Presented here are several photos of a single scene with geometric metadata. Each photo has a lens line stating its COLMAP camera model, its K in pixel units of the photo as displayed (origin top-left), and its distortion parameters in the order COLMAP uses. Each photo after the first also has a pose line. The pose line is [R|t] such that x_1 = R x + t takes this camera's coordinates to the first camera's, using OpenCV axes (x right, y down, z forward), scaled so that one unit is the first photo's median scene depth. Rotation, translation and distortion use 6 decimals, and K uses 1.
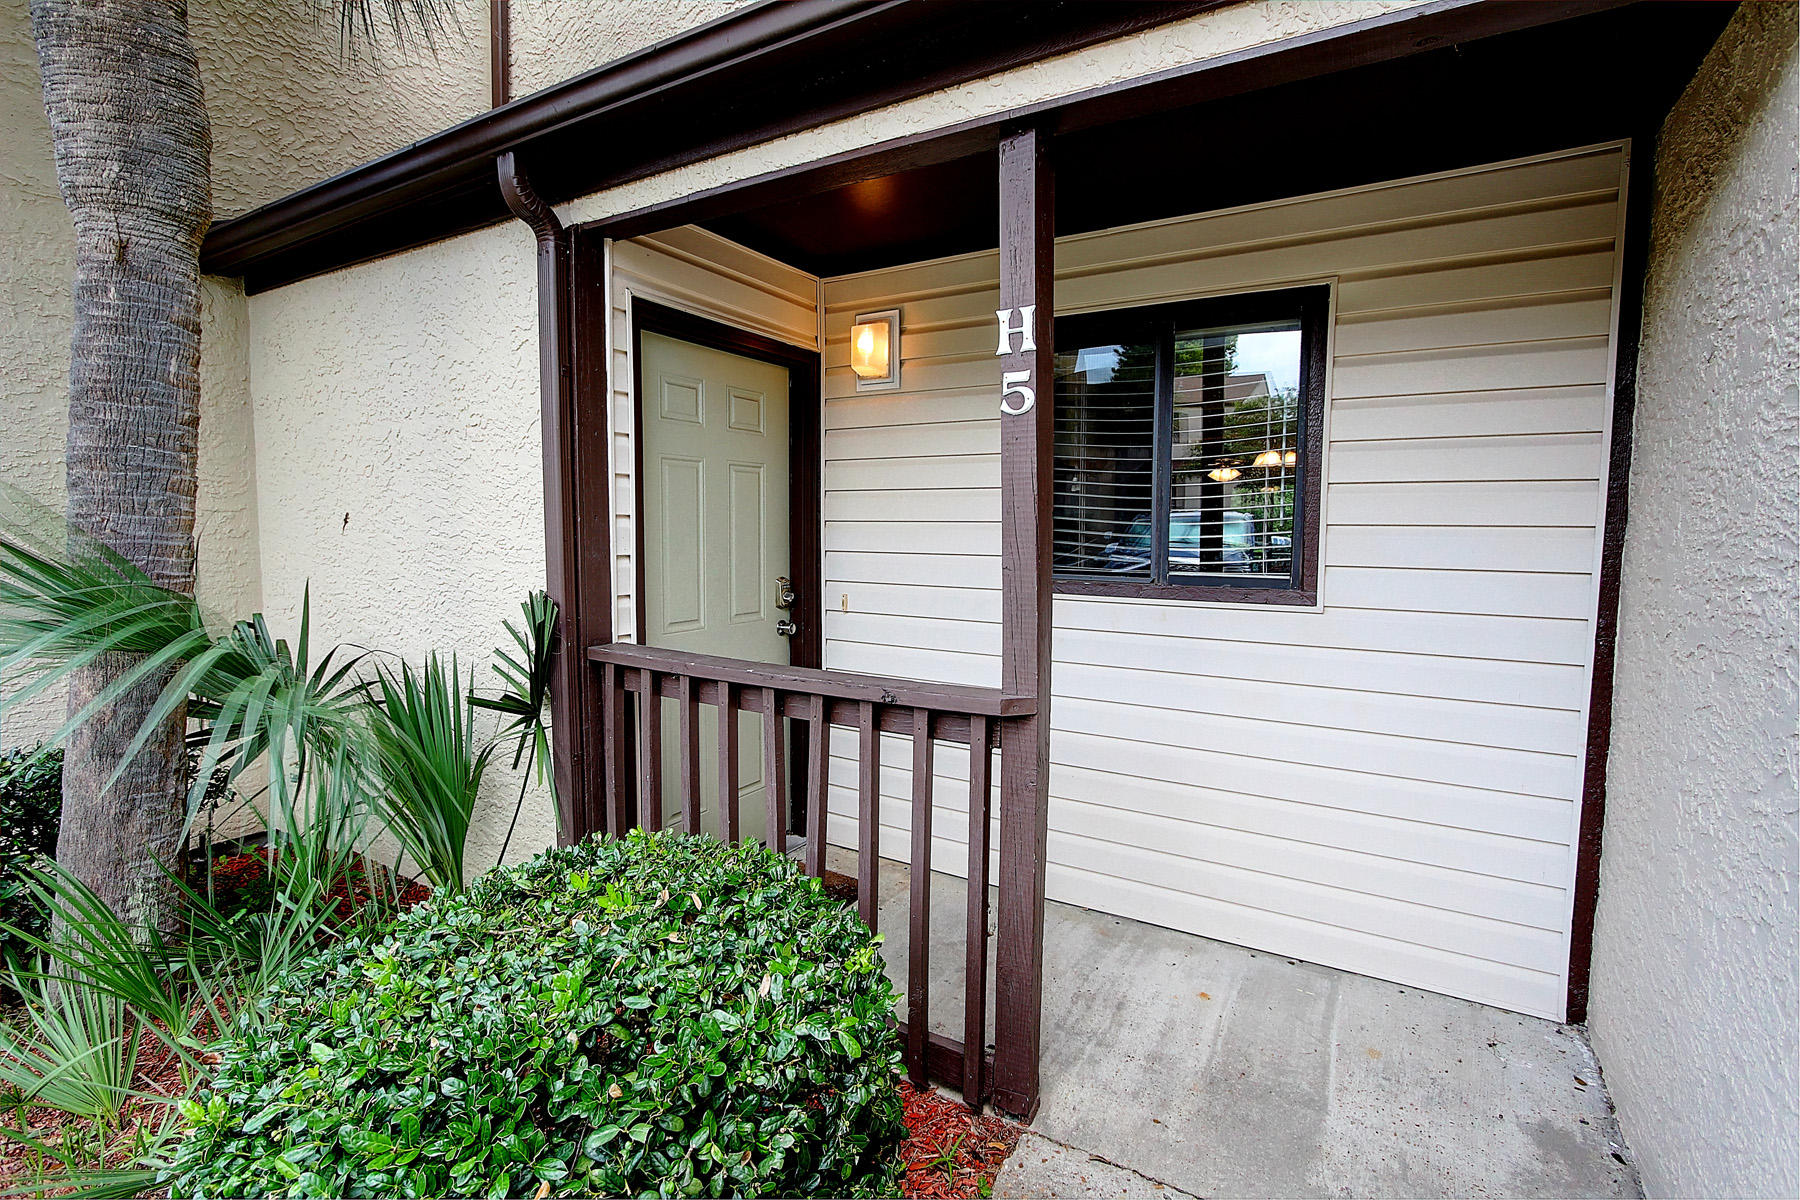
lens RADIAL K [[825.1, 0, 891.3], [0, 825.1, 590.4], [0, 0, 1]] dist [-0.022327, 0.000273]
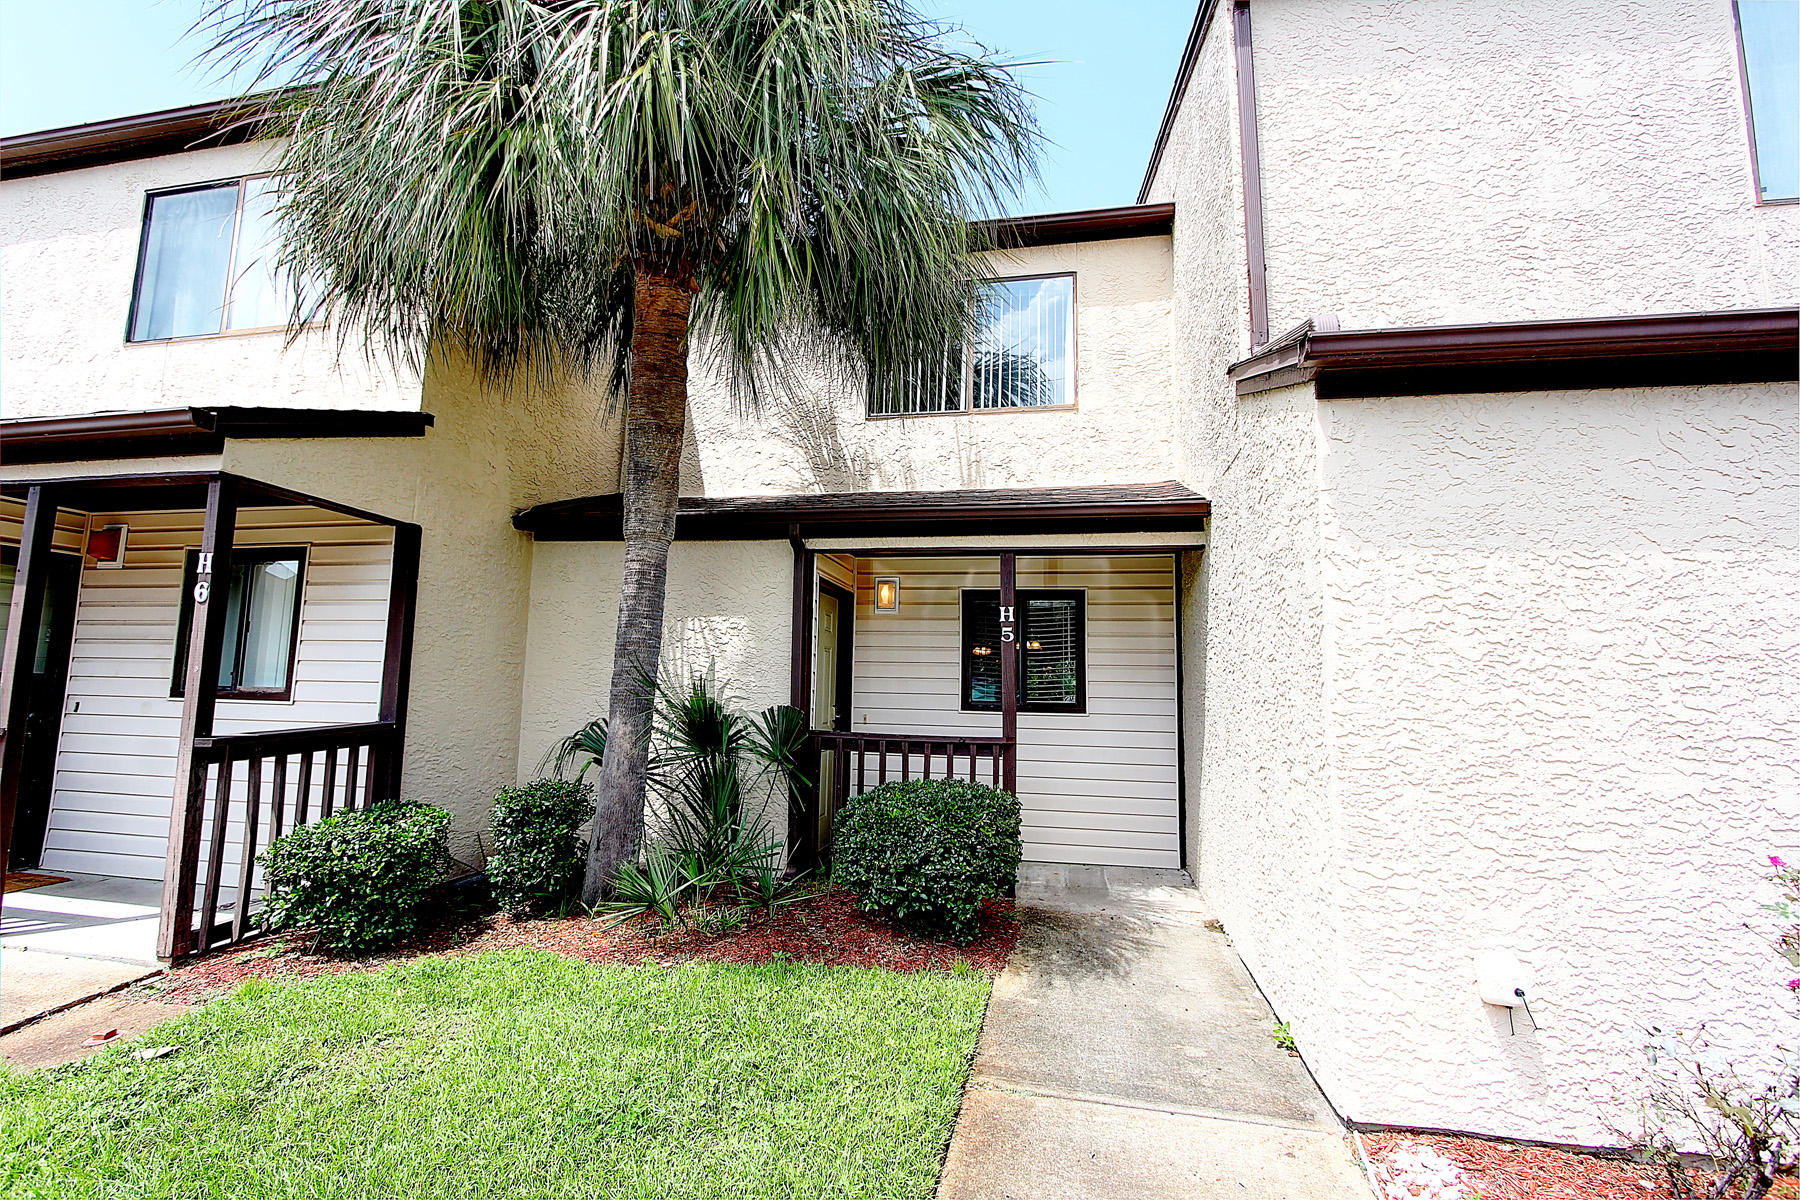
lens RADIAL K [[825.1, 0, 891.3], [0, 825.1, 590.4], [0, 0, 1]] dist [-0.022327, 0.000273]
pose [[0.935632, 0.047807, 0.349725, -1.202039], [0.018458, 0.982804, -0.183727, 0.132558], [-0.352494, 0.178356, 0.918660, -1.508192]]
